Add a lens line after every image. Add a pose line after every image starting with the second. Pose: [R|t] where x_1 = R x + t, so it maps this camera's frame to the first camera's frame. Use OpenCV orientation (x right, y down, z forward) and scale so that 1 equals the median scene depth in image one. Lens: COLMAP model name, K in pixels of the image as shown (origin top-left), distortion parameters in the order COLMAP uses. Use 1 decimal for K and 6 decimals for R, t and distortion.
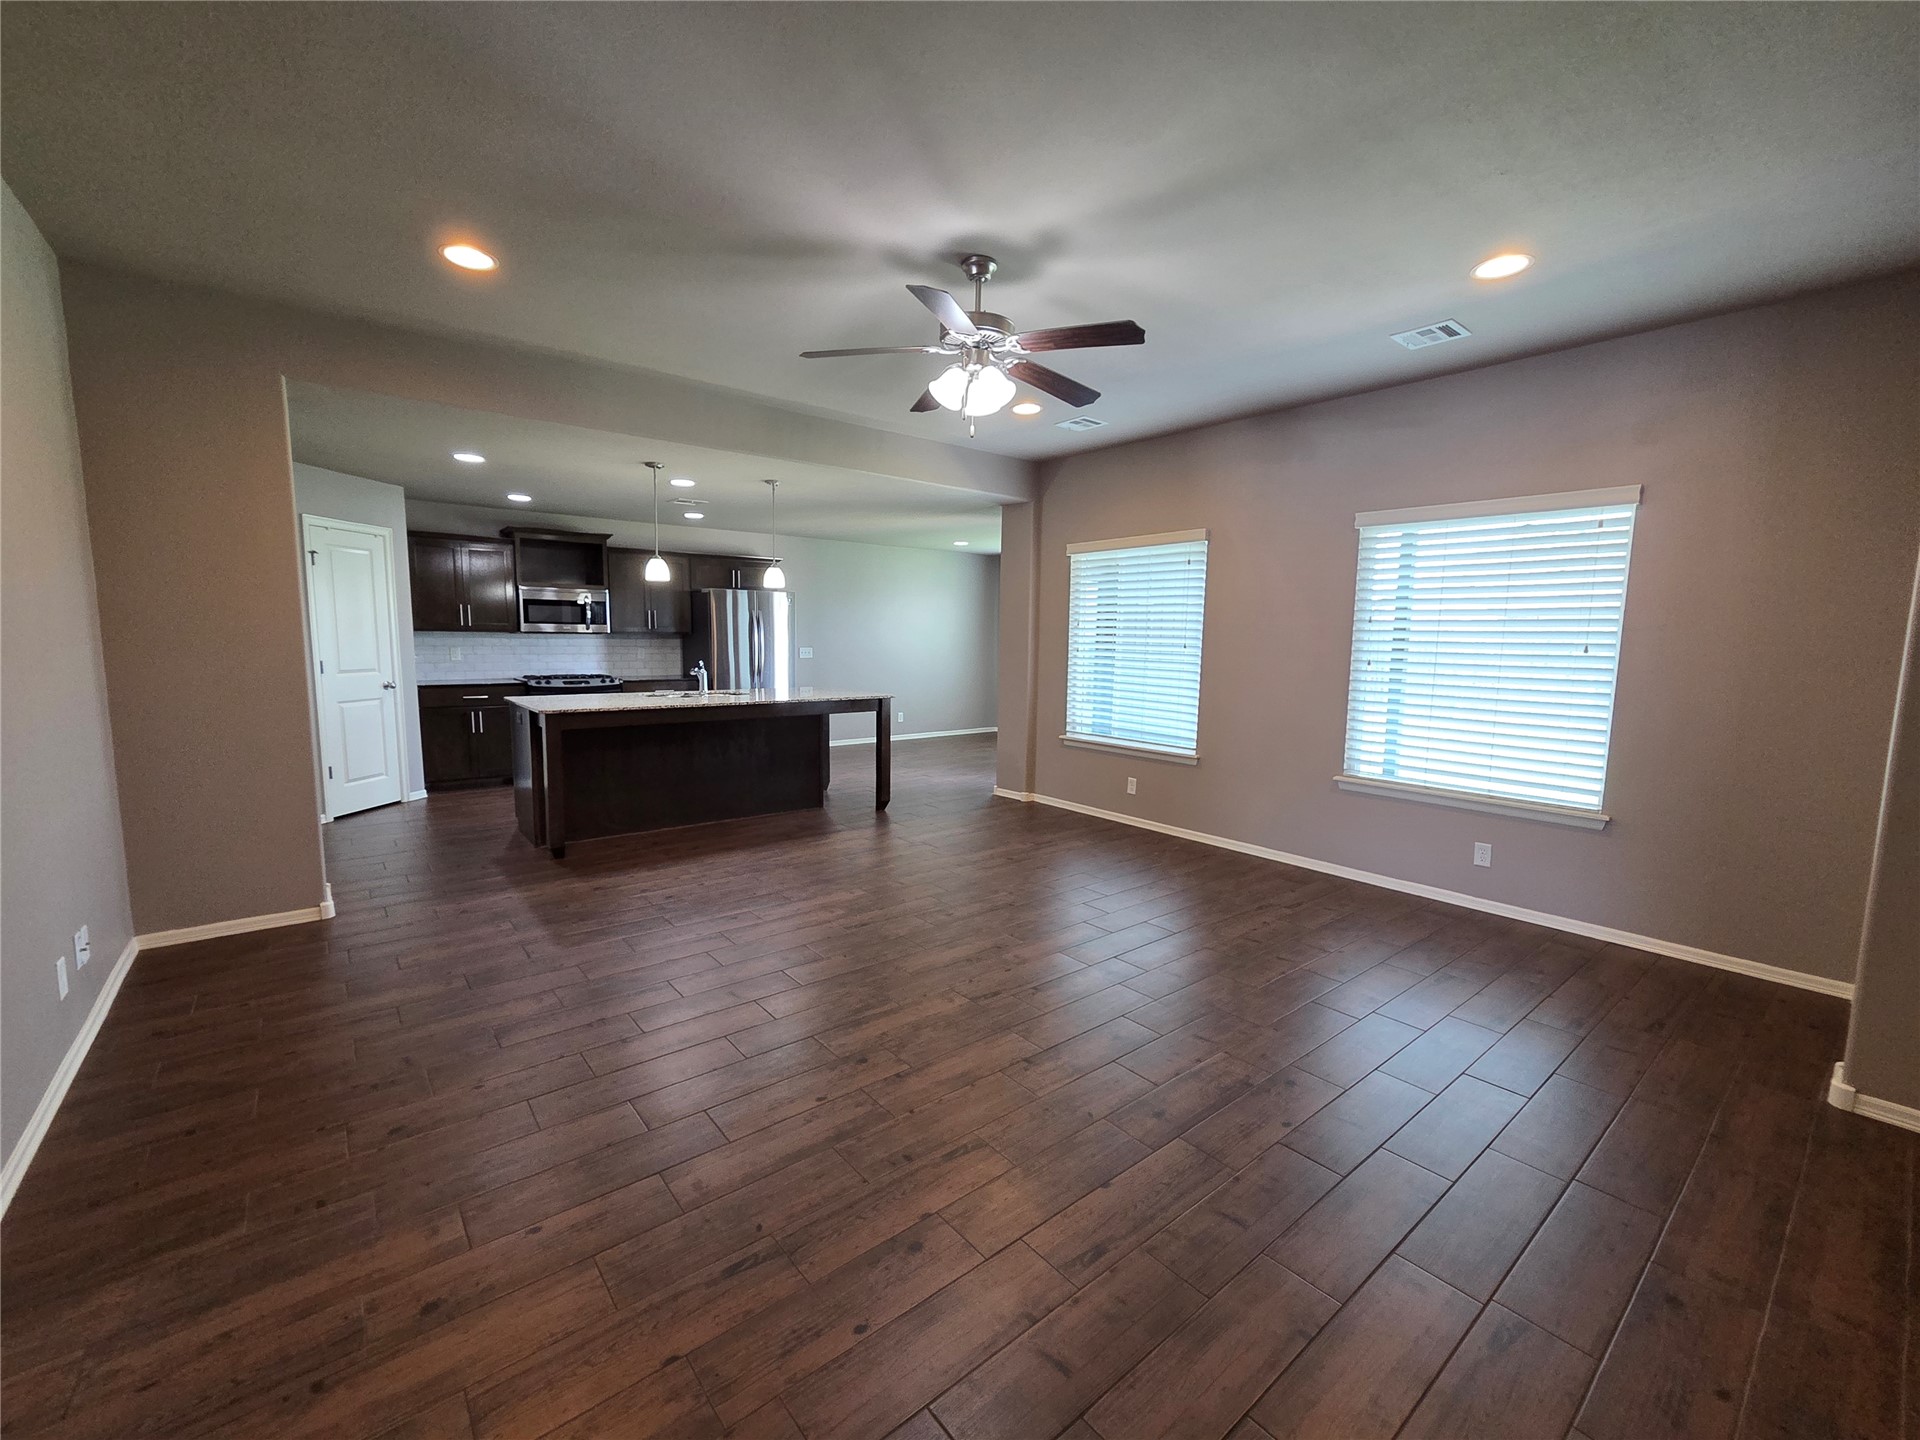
lens RADIAL K [[791.2, 0, 949.7], [0, 791.2, 727.0], [0, 0, 1]] dist [0.001394, 0.000106]
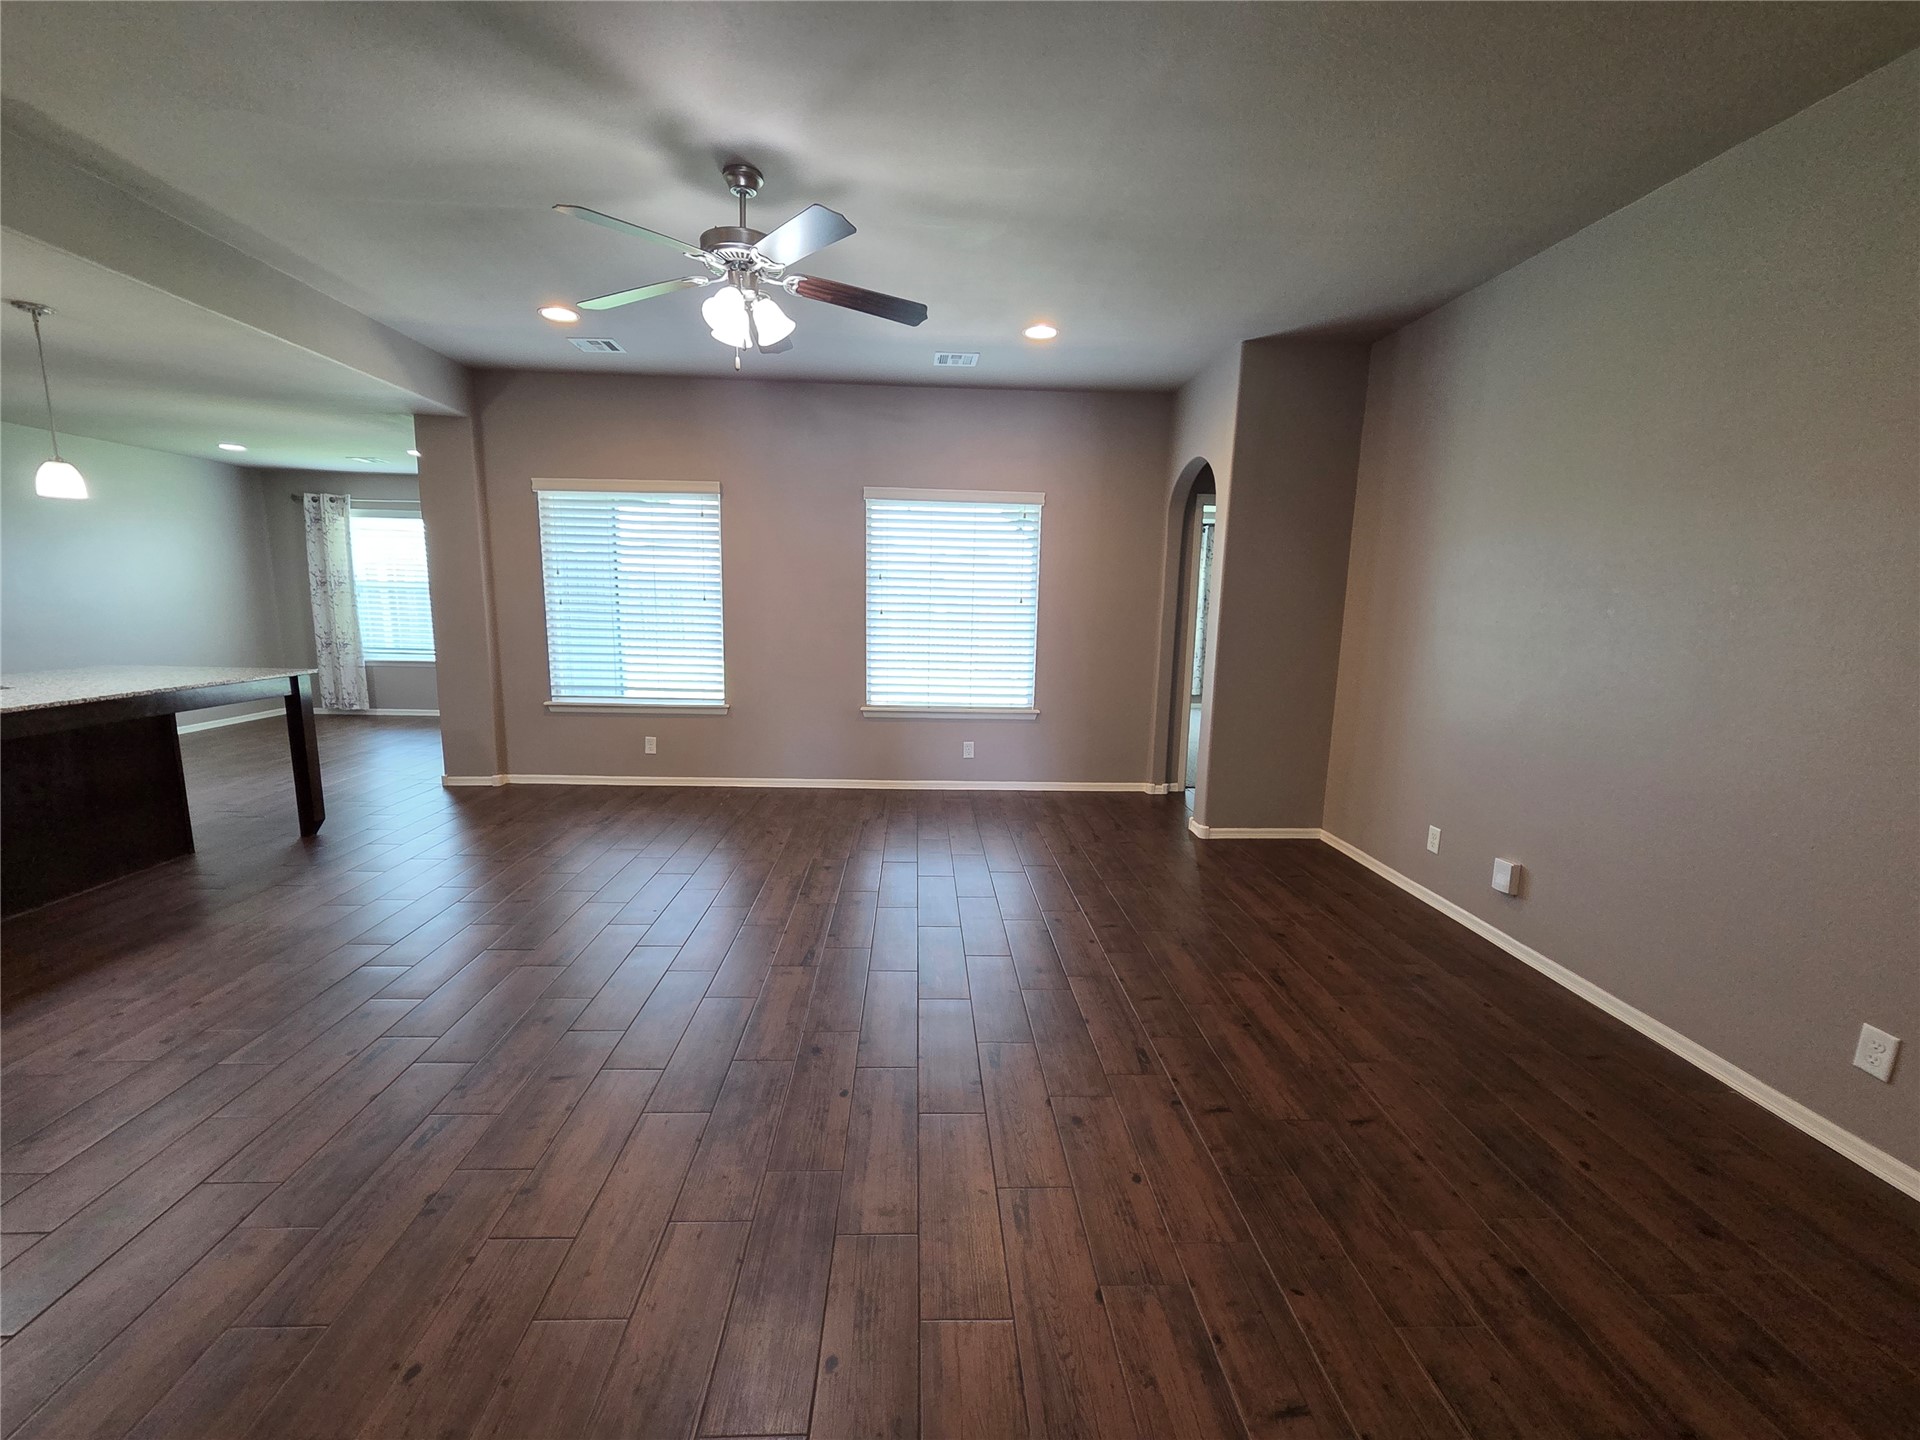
lens RADIAL K [[791.2, 0, 948.0], [0, 791.2, 728.0], [0, 0, 1]] dist [0.001394, 0.000106]
pose [[0.596863, -0.133055, 0.791234, -0.338428], [0.080429, 0.991109, 0.105995, -0.020639], [-0.798302, 0.000374, 0.602257, 0.148124]]
